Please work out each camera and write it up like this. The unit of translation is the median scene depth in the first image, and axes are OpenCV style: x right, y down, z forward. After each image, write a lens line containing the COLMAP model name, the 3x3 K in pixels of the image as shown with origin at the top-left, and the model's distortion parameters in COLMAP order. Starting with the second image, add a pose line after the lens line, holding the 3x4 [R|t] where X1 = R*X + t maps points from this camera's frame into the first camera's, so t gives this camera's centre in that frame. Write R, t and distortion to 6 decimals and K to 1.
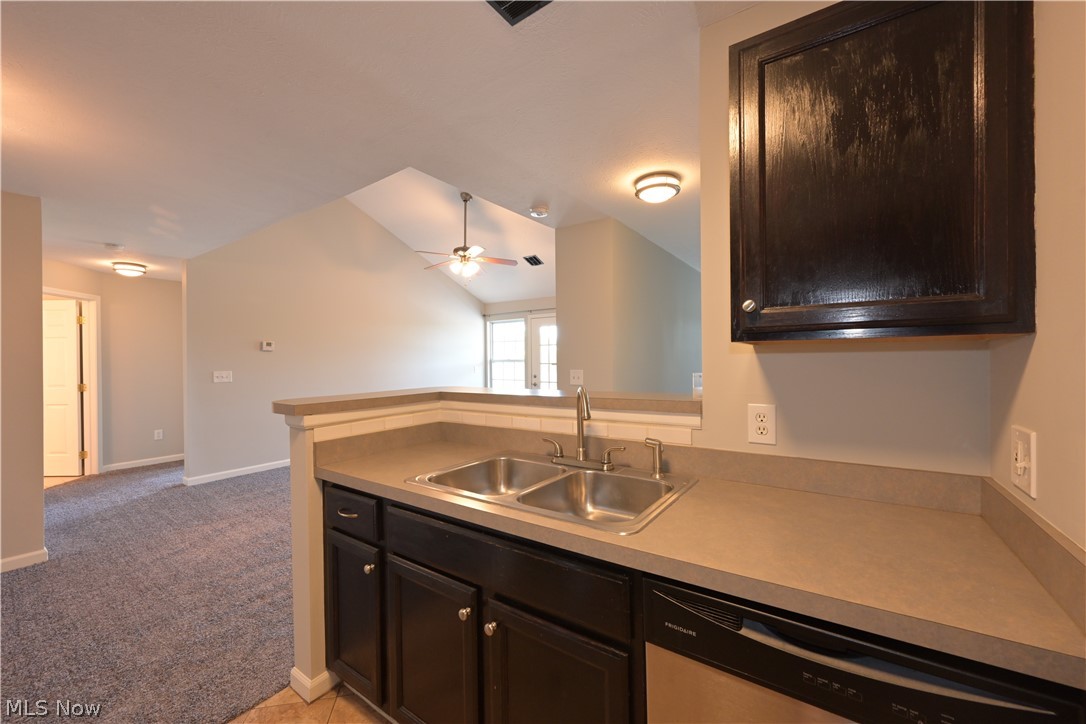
lens RADIAL K [[427.1, 0, 548.3], [0, 427.1, 365.6], [0, 0, 1]] dist [-0.002703, 0.000307]
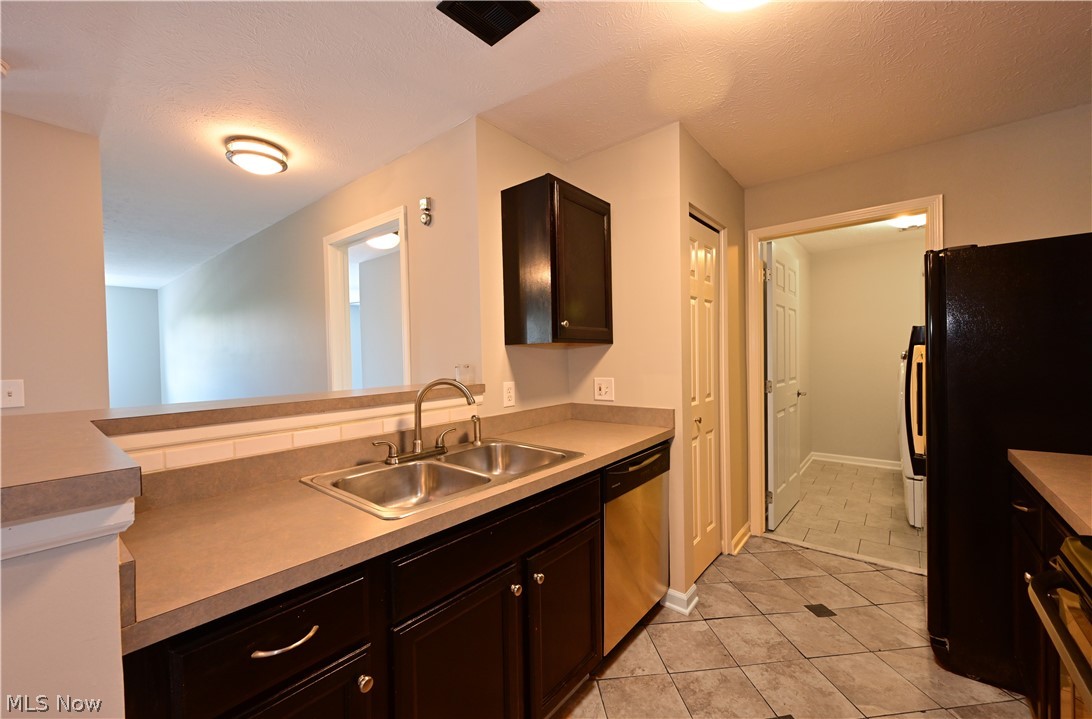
lens RADIAL K [[431.6, 0, 547.4], [0, 431.6, 365.0], [0, 0, 1]] dist [-0.000853, 0.000468]
pose [[0.085317, -0.012530, 0.996275, -0.393354], [0.028980, 0.999529, 0.010090, 0.005096], [-0.995932, 0.028011, 0.085640, 0.257388]]
